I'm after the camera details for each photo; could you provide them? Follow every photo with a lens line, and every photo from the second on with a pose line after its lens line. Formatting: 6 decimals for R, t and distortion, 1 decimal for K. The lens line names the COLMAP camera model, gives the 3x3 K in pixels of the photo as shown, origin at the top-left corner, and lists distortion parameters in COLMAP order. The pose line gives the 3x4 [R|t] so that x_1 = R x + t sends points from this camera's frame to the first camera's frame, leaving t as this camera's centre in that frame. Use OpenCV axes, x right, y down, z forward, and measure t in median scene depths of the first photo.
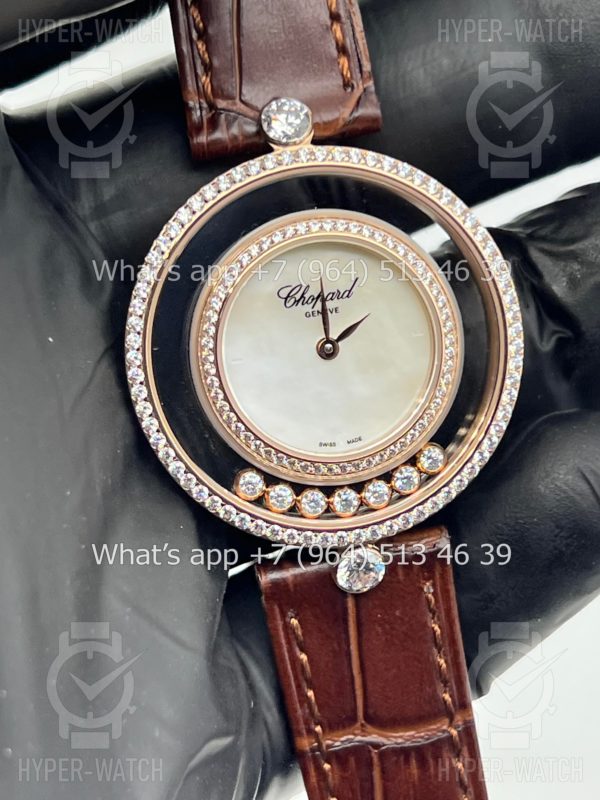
lens RADIAL K [[1922.4, 0, 300.0], [0, 1922.4, 400.0], [0, 0, 1]] dist [0.106928, 0.038743]
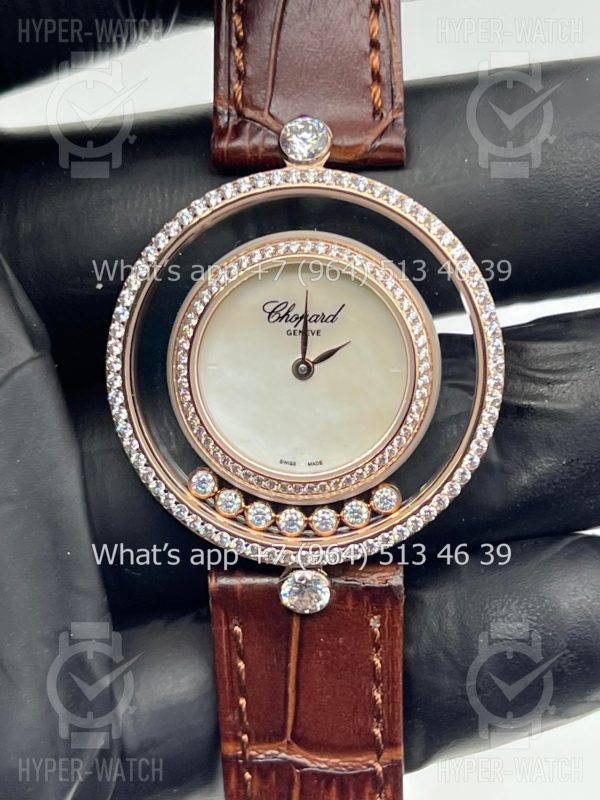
lens RADIAL K [[1922.4, 0, 300.0], [0, 1922.4, 400.0], [0, 0, 1]] dist [0.106928, 0.038743]
pose [[0.971502, 0.169198, -0.165999, 0.179361], [-0.167932, 0.985559, 0.021735, -0.031743], [0.167279, 0.006761, 0.985886, 0.006241]]
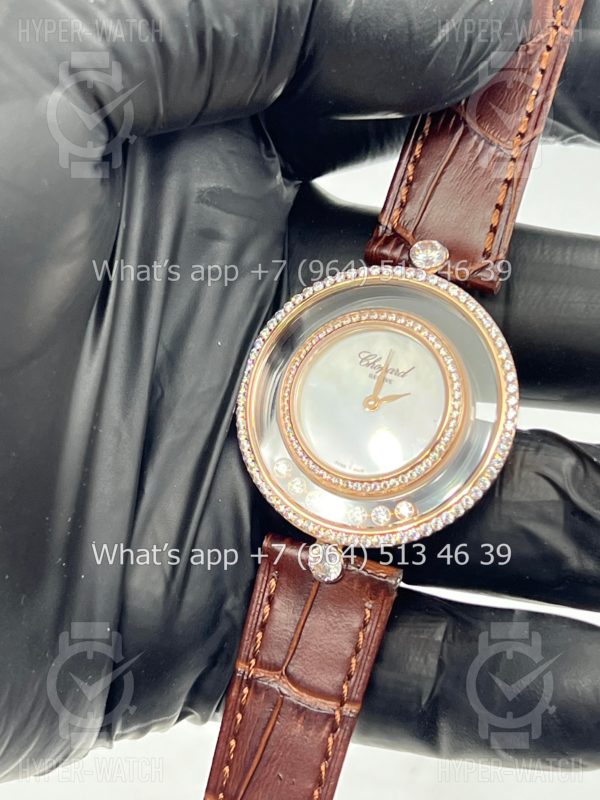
lens RADIAL K [[1922.4, 0, 300.0], [0, 1922.4, 400.0], [0, 0, 1]] dist [0.106928, 0.038743]
pose [[0.817019, 0.385122, -0.429141, 0.557328], [-0.472474, 0.873759, -0.115384, 0.153634], [0.330529, 0.297029, 0.895837, -0.258974]]
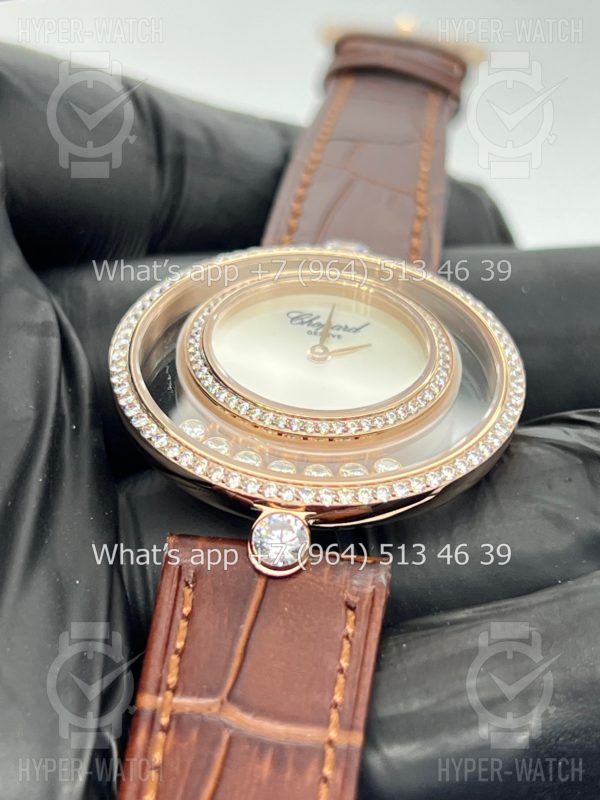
lens RADIAL K [[1922.4, 0, 300.0], [0, 1922.4, 400.0], [0, 0, 1]] dist [0.106928, 0.038743]
pose [[0.946407, 0.134894, -0.293459, 0.286832], [-0.316429, 0.569290, -0.758802, 0.708883], [0.064705, 0.810995, 0.581464, 0.446713]]
